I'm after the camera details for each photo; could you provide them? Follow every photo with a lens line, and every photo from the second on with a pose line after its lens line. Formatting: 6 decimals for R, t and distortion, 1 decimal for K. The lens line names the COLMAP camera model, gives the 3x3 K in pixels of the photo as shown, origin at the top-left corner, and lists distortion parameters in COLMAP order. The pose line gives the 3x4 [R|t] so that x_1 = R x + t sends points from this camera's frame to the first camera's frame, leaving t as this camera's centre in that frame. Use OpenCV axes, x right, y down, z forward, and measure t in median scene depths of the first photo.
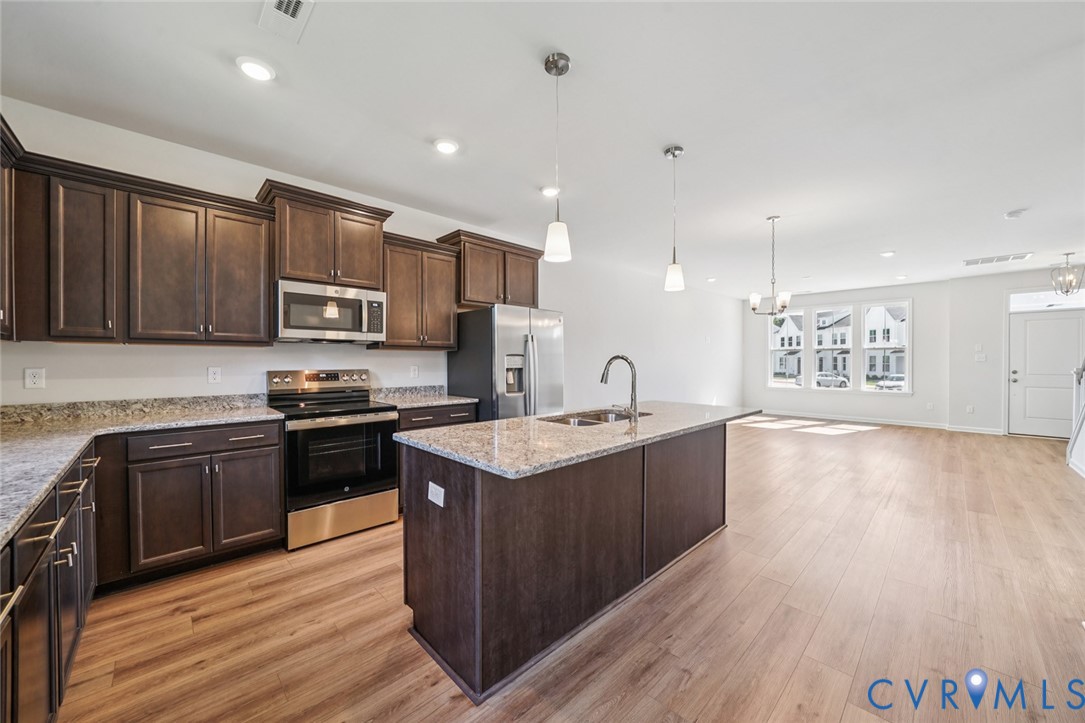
lens RADIAL K [[408.3, 0, 539.0], [0, 408.3, 363.4], [0, 0, 1]] dist [0.001156, 0.000054]
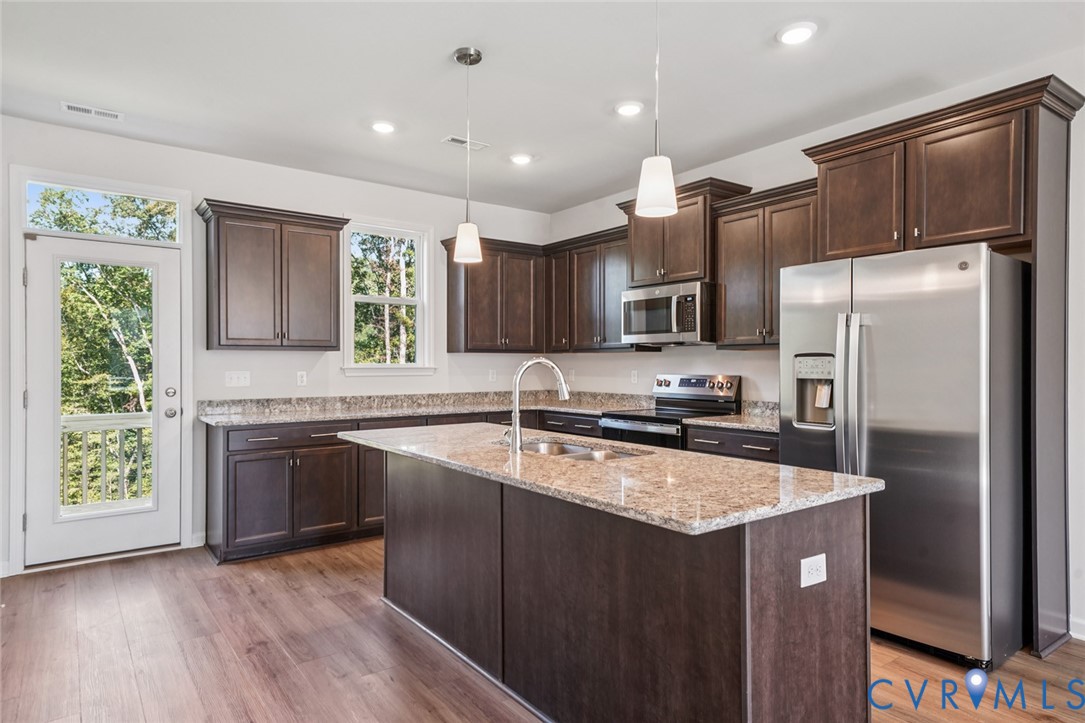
lens RADIAL K [[645.9, 0, 546.4], [0, 645.9, 363.3], [0, 0, 1]] dist [0.006995, 0.002500]
pose [[-0.138674, -0.006443, -0.990317, 0.982557], [-0.009809, 0.999939, -0.005132, 0.000630], [0.990290, 0.009002, -0.138729, 0.903611]]
